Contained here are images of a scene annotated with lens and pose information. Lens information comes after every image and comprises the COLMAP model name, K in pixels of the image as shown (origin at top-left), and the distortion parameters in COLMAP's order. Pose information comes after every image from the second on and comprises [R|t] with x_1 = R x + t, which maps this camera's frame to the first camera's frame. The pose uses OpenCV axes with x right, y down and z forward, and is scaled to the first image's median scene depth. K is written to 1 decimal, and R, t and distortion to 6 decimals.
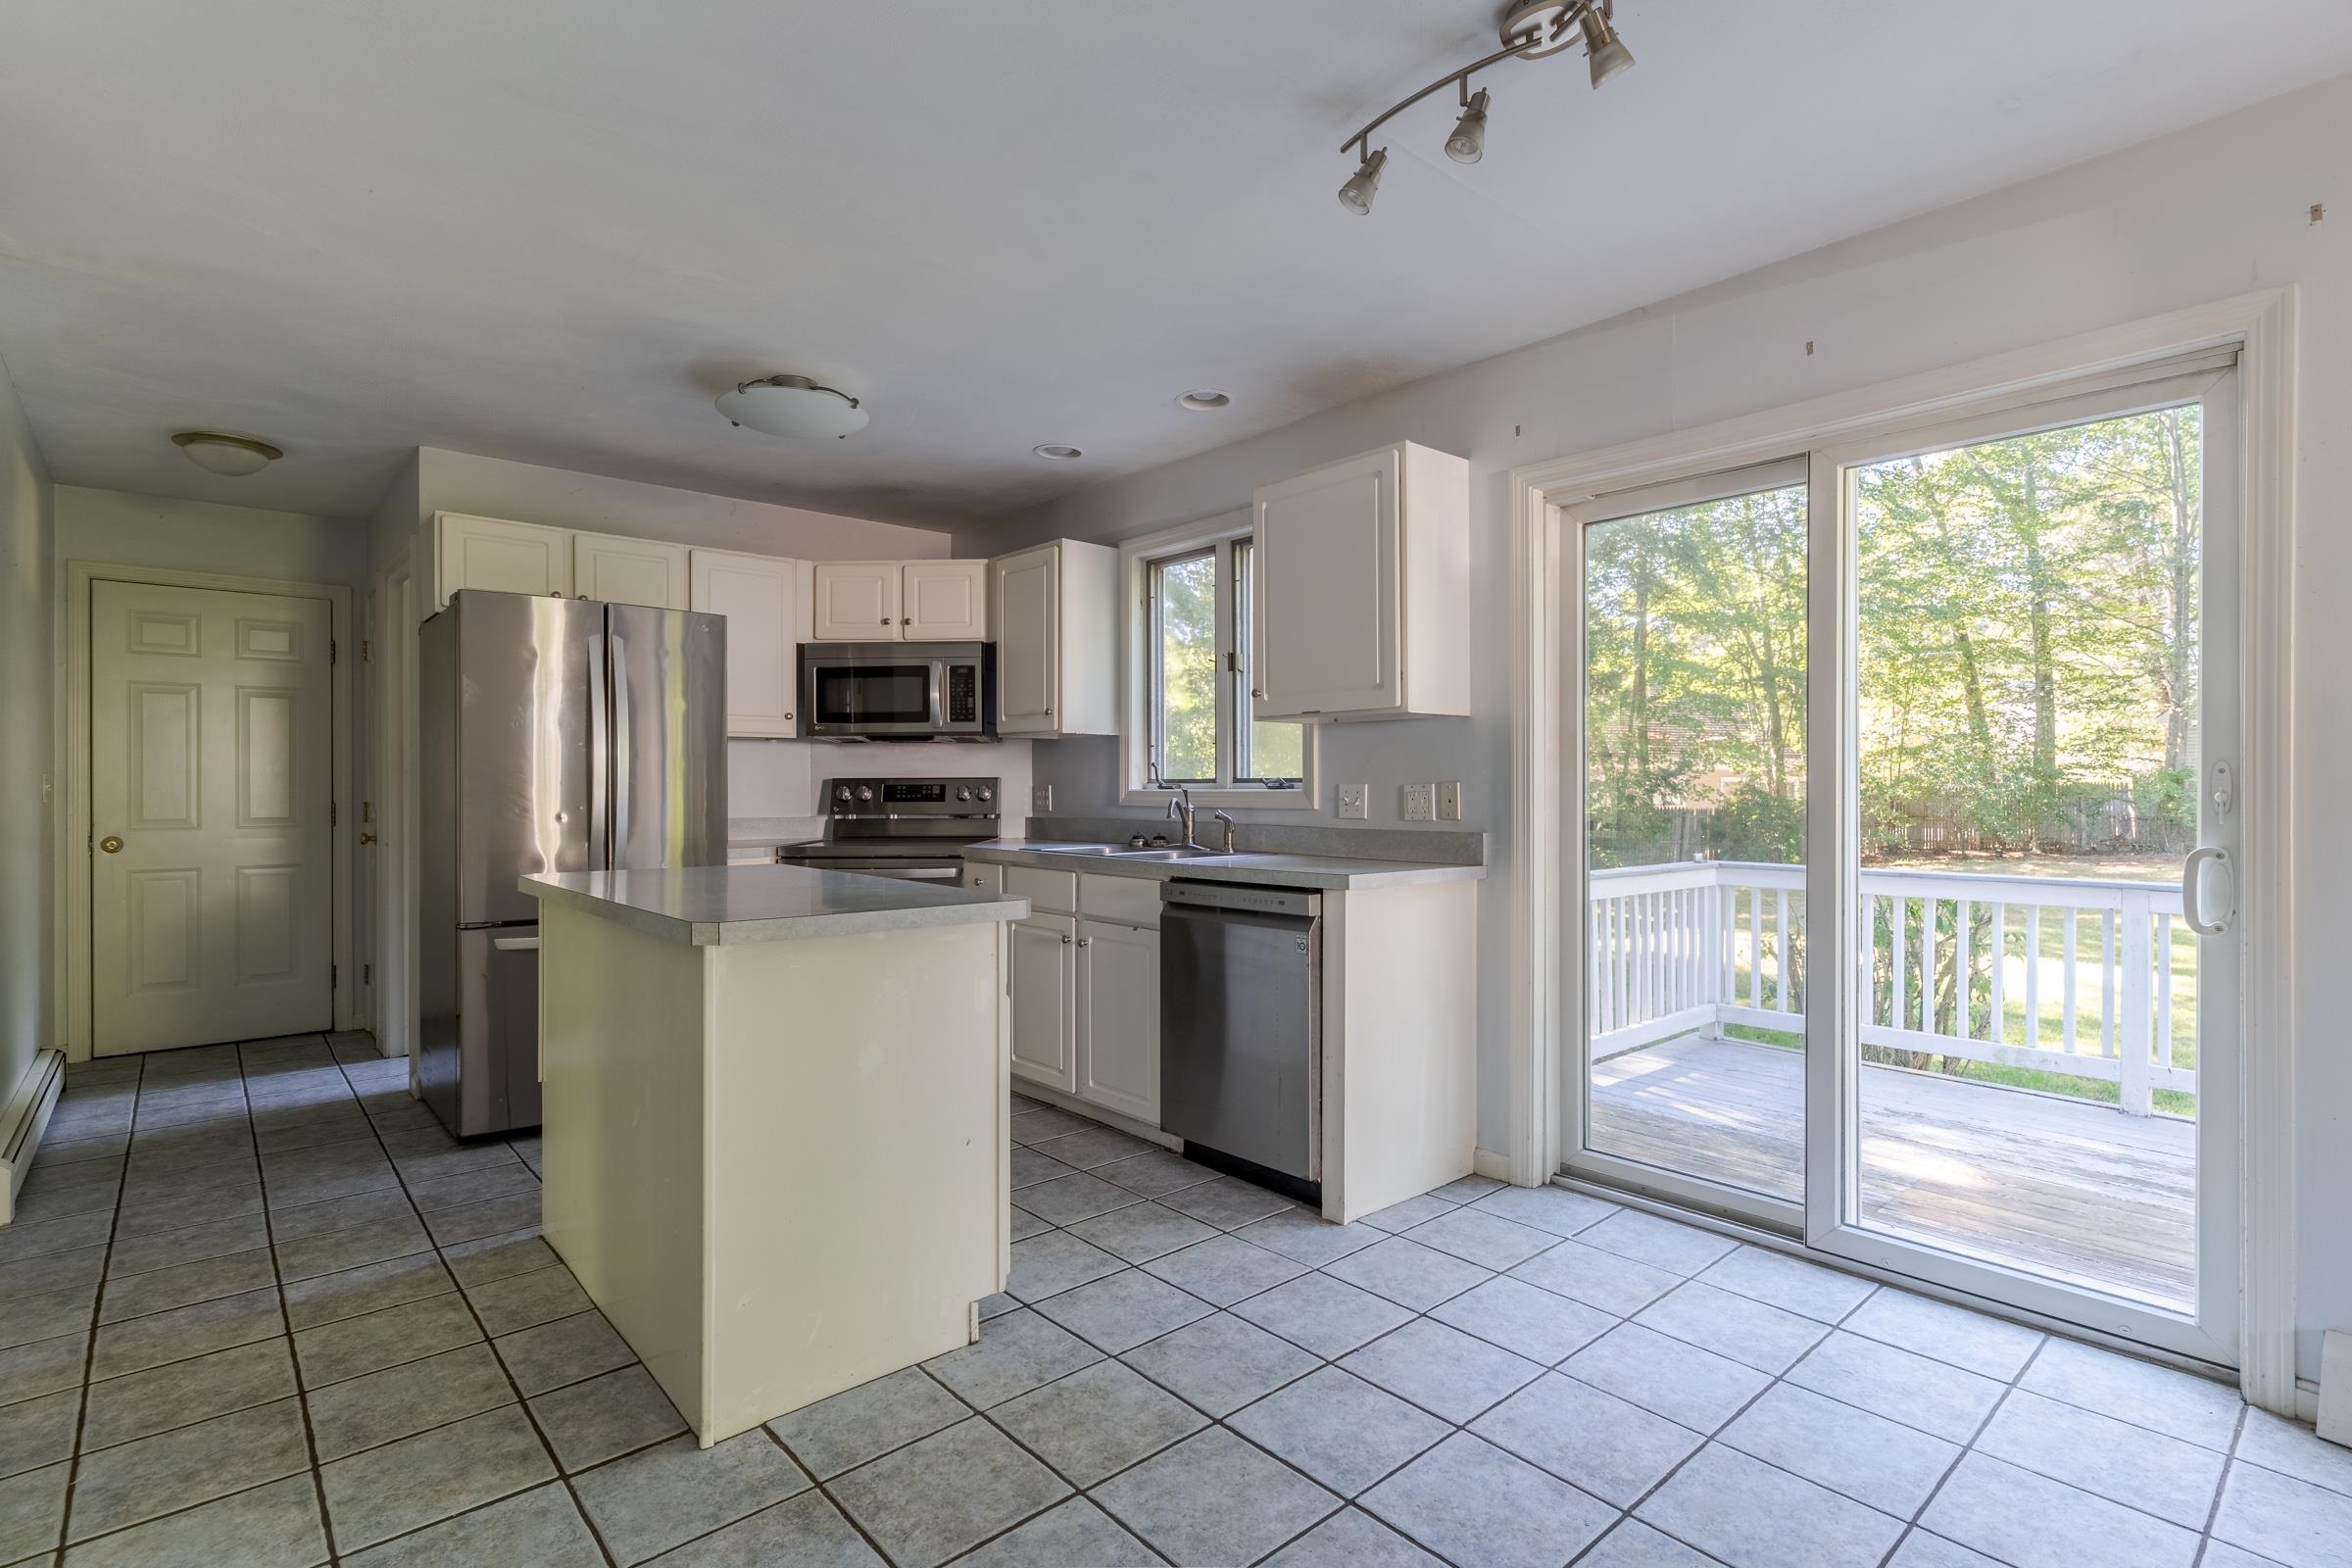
lens RADIAL K [[1121.3, 0, 1181.0], [0, 1121.3, 780.5], [0, 0, 1]] dist [-0.001885, 0.000861]
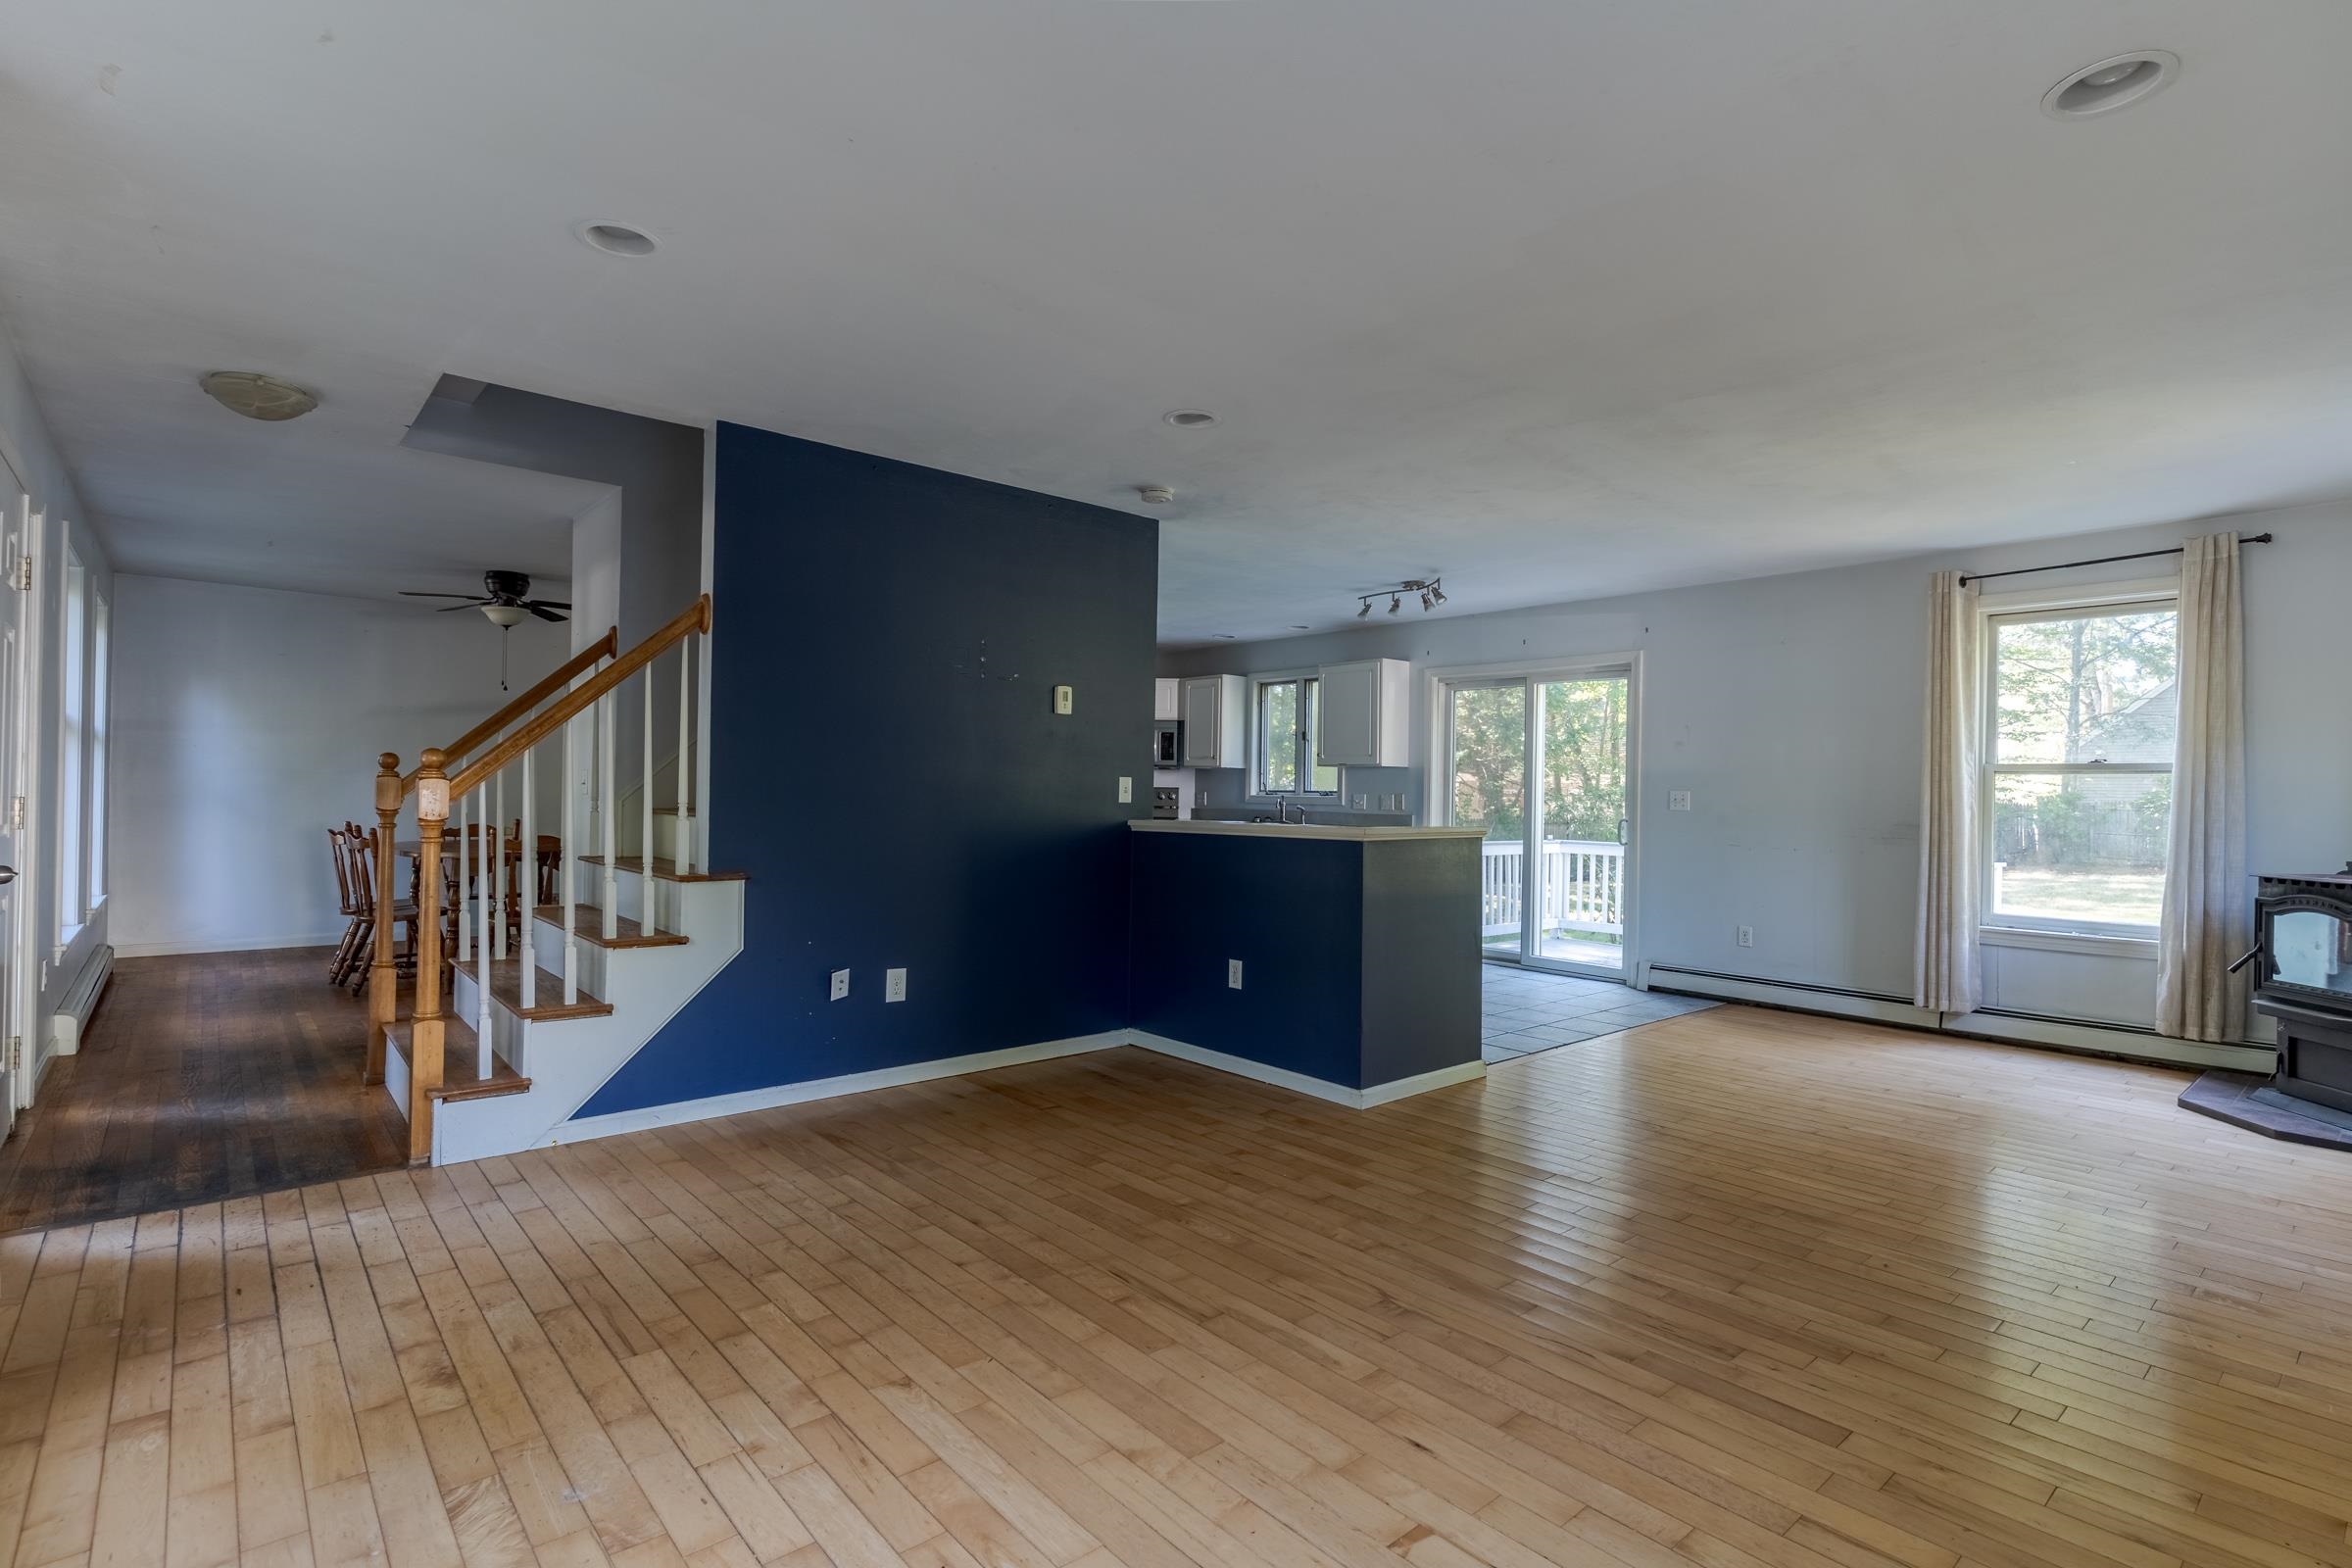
lens RADIAL K [[1121.3, 0, 1185.8], [0, 1121.3, 804.4], [0, 0, 1]] dist [-0.001885, 0.000861]
pose [[0.999845, 0.016692, -0.005635, -0.184957], [-0.016597, 0.999726, 0.016530, -0.007876], [0.005909, -0.016434, 0.999847, -1.274351]]
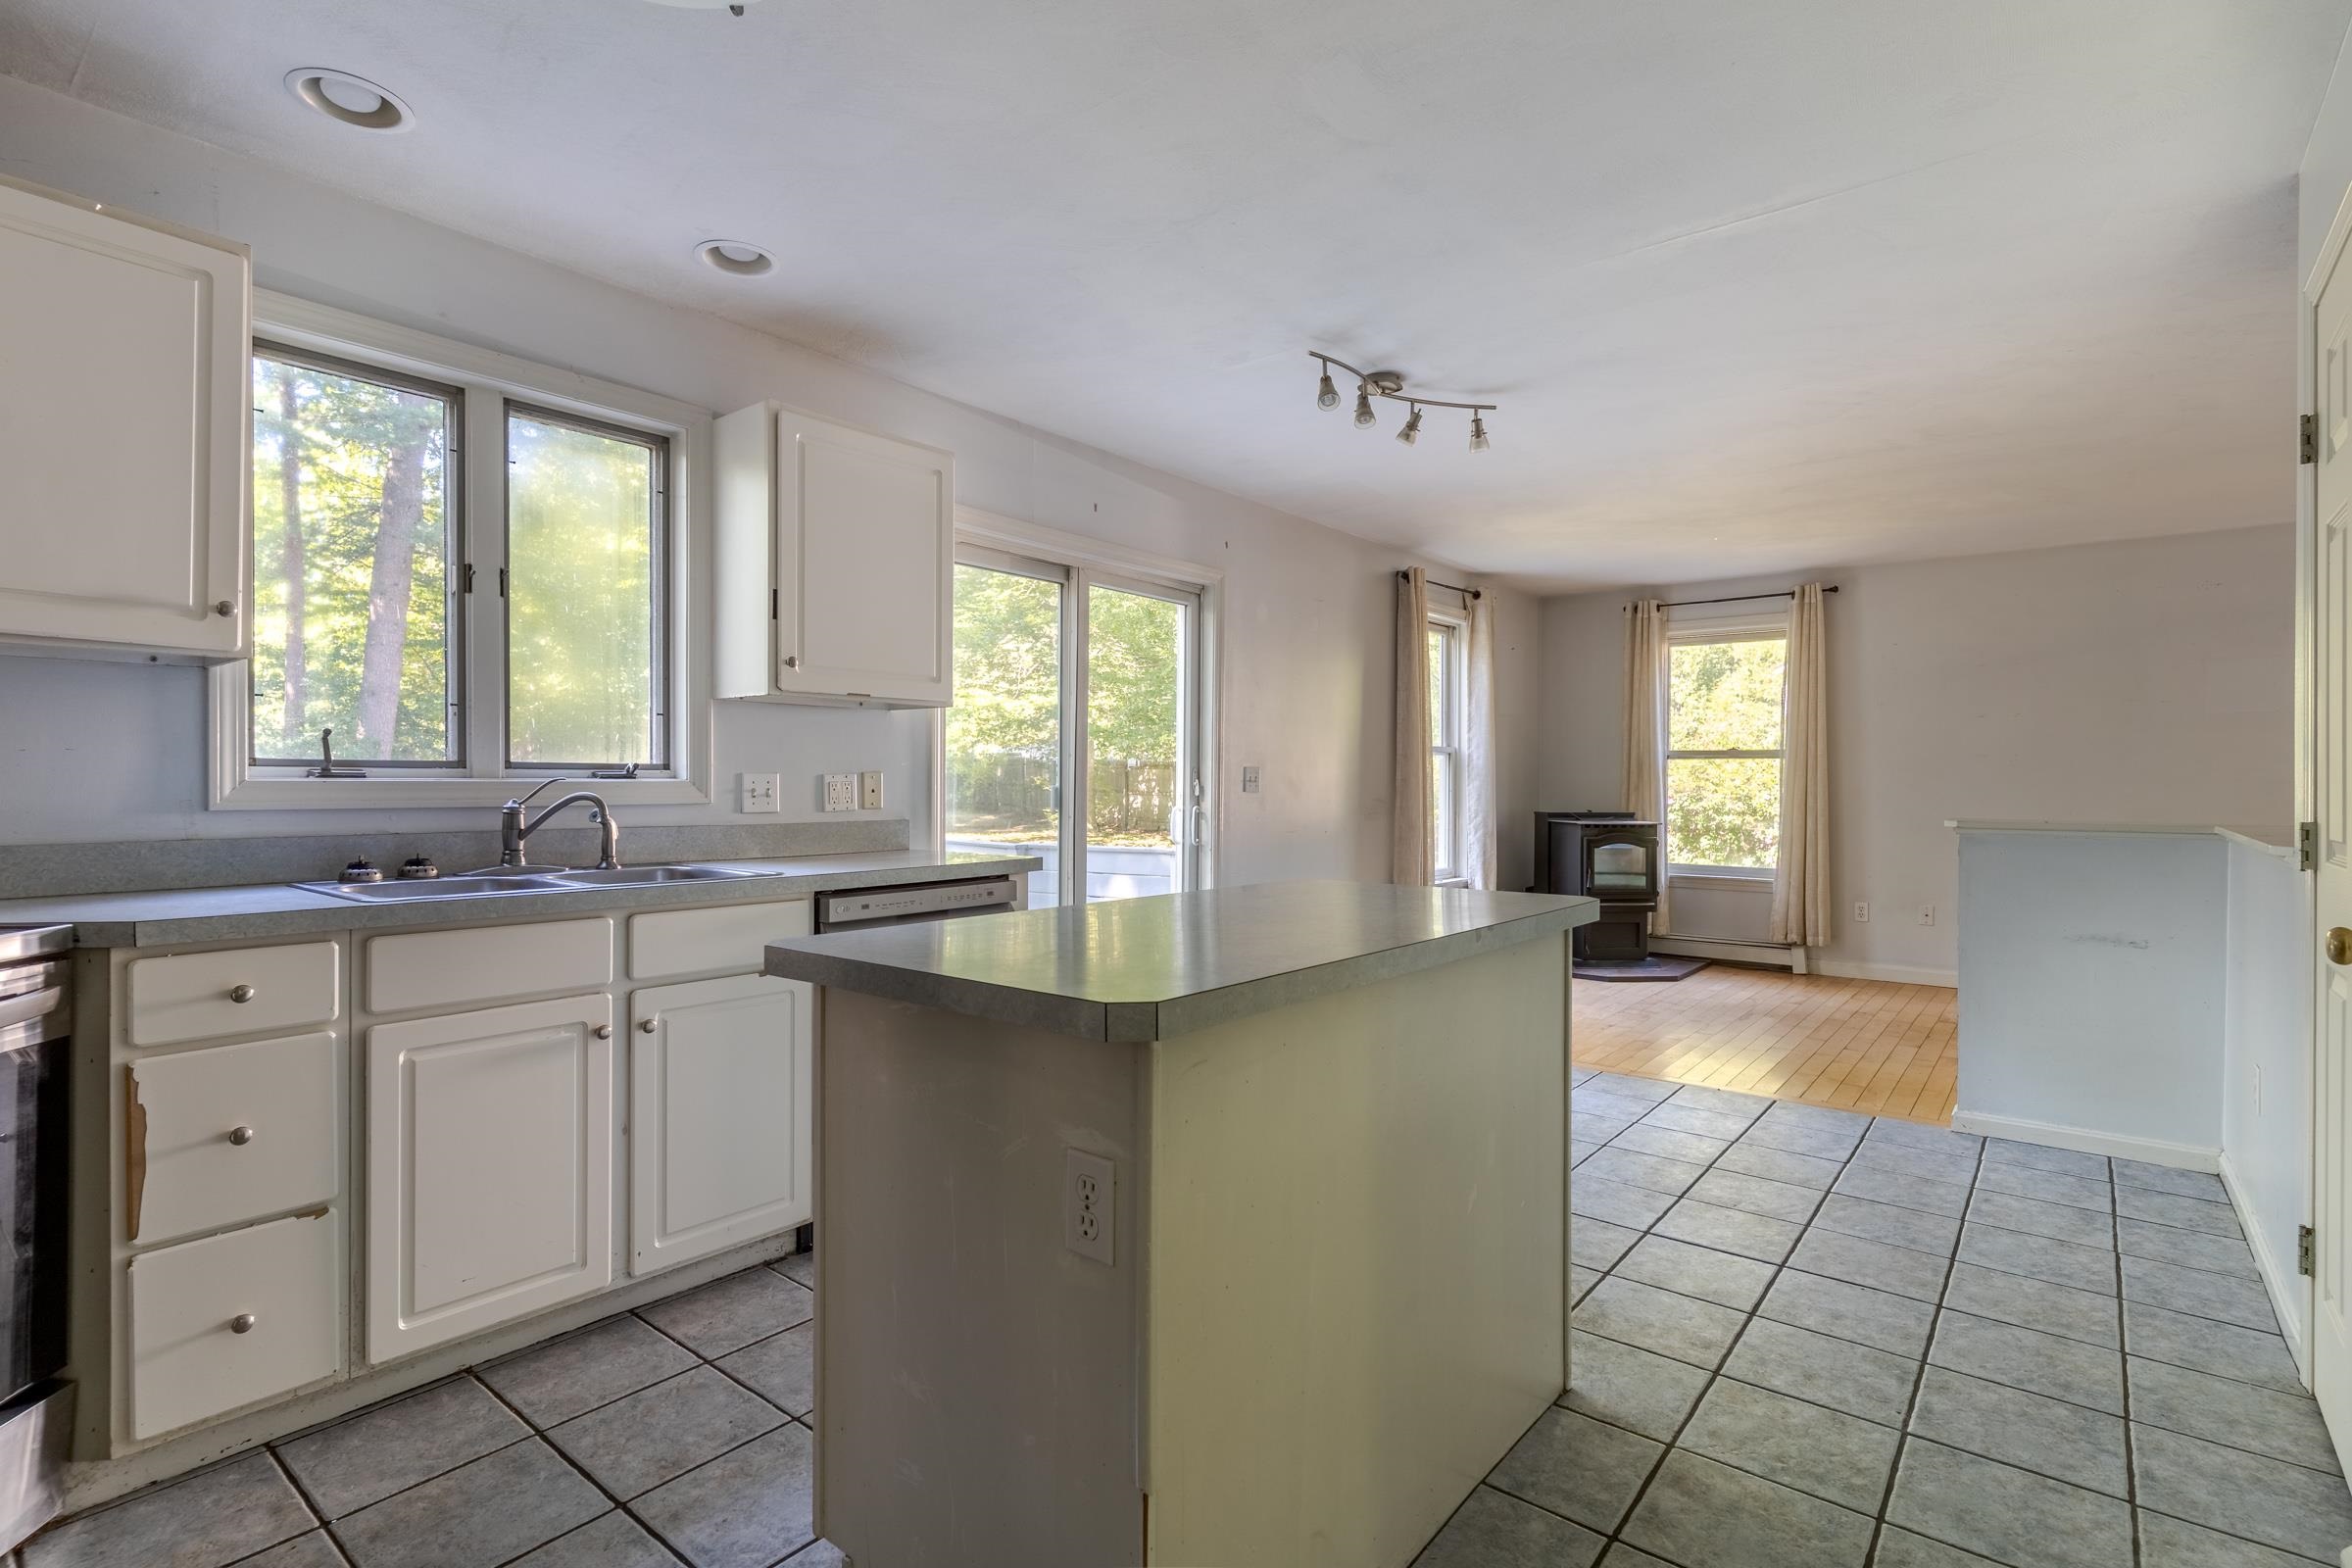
lens RADIAL K [[1121.3, 0, 1170.9], [0, 1121.3, 777.5], [0, 0, 1]] dist [-0.001885, 0.000861]
pose [[-0.154569, 0.003454, 0.987976, -0.749079], [-0.007914, 0.999957, -0.004734, 0.008001], [-0.987950, -0.008551, -0.154535, 0.808564]]
